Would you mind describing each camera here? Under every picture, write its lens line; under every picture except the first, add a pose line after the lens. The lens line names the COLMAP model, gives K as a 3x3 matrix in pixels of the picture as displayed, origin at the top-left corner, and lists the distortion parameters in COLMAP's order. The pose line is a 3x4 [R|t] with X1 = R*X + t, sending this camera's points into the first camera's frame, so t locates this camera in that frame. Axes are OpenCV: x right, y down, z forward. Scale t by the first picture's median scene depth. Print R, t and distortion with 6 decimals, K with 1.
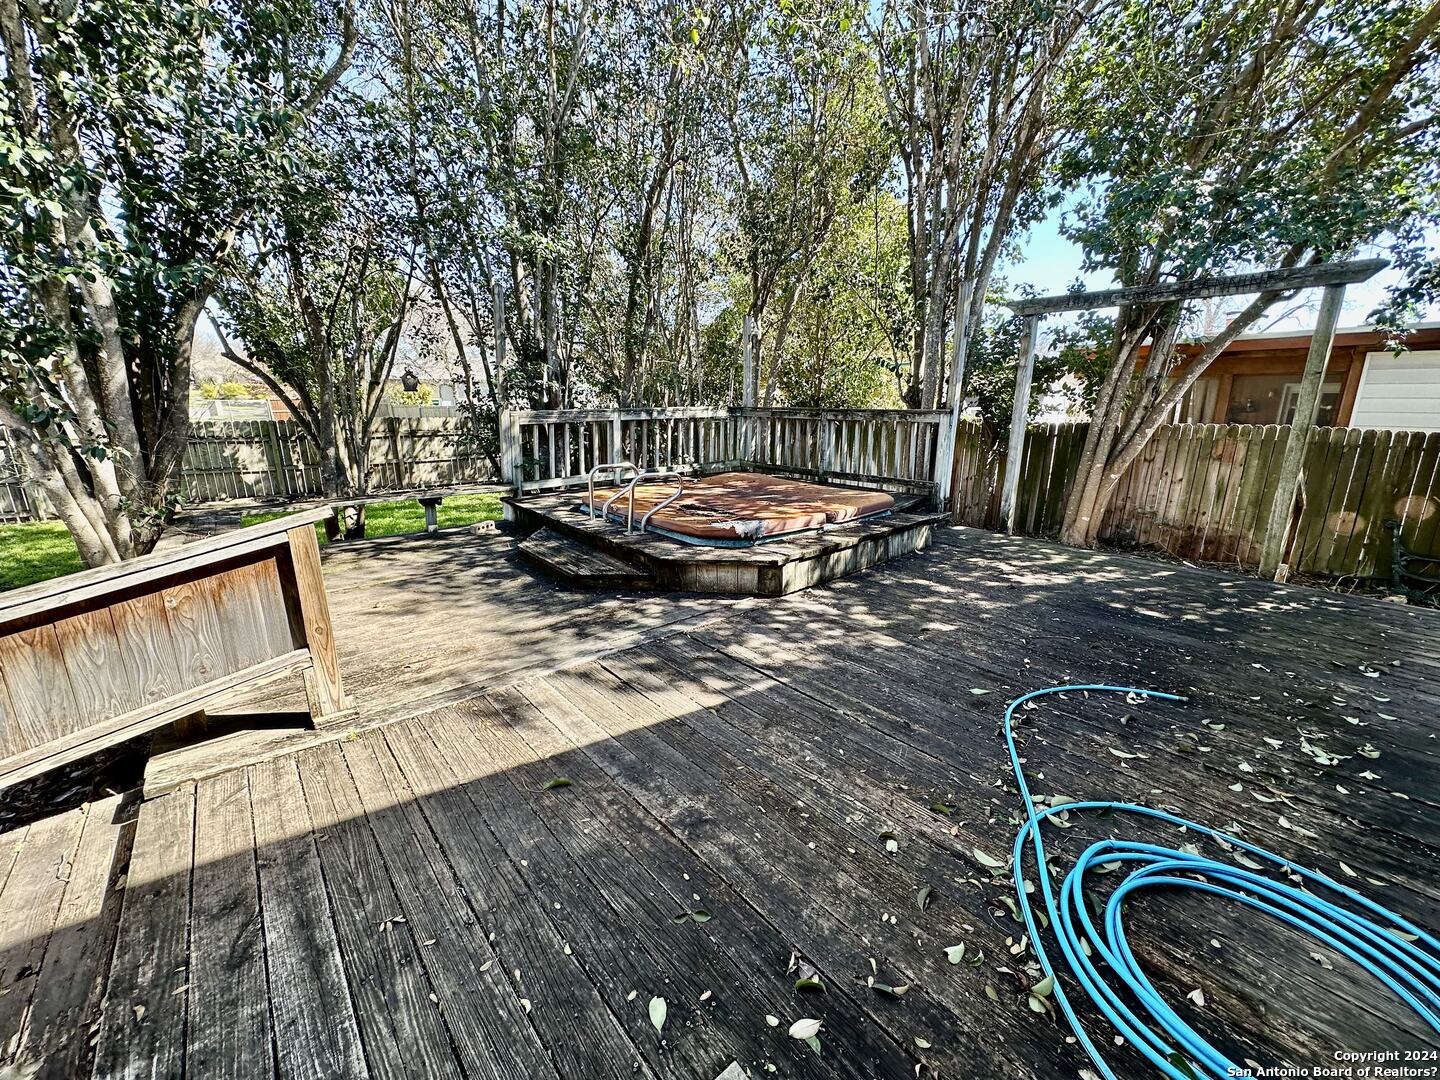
lens RADIAL K [[576.0, 0, 715.2], [0, 576.0, 540.2], [0, 0, 1]] dist [0.000176, 0.000954]
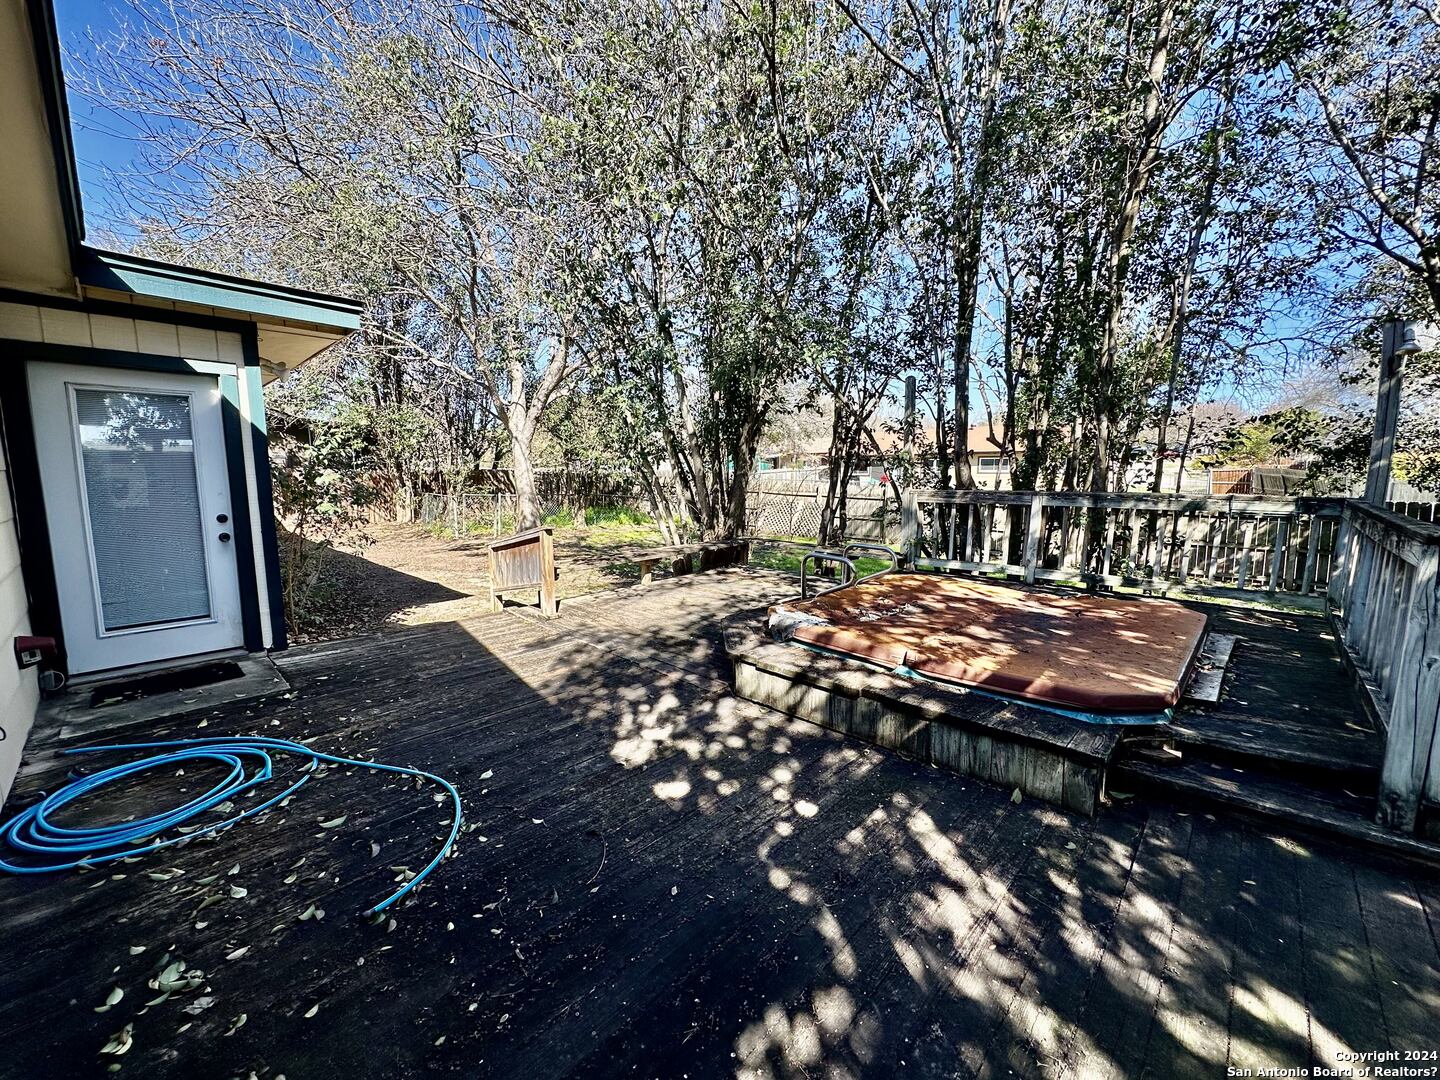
lens RADIAL K [[576.0, 0, 713.8], [0, 576.0, 545.4], [0, 0, 1]] dist [0.000176, 0.000954]
pose [[0.092051, 0.127764, -0.987524, 1.510412], [-0.237889, 0.965839, 0.102784, -0.335954], [0.966921, 0.225459, 0.119300, 1.244144]]
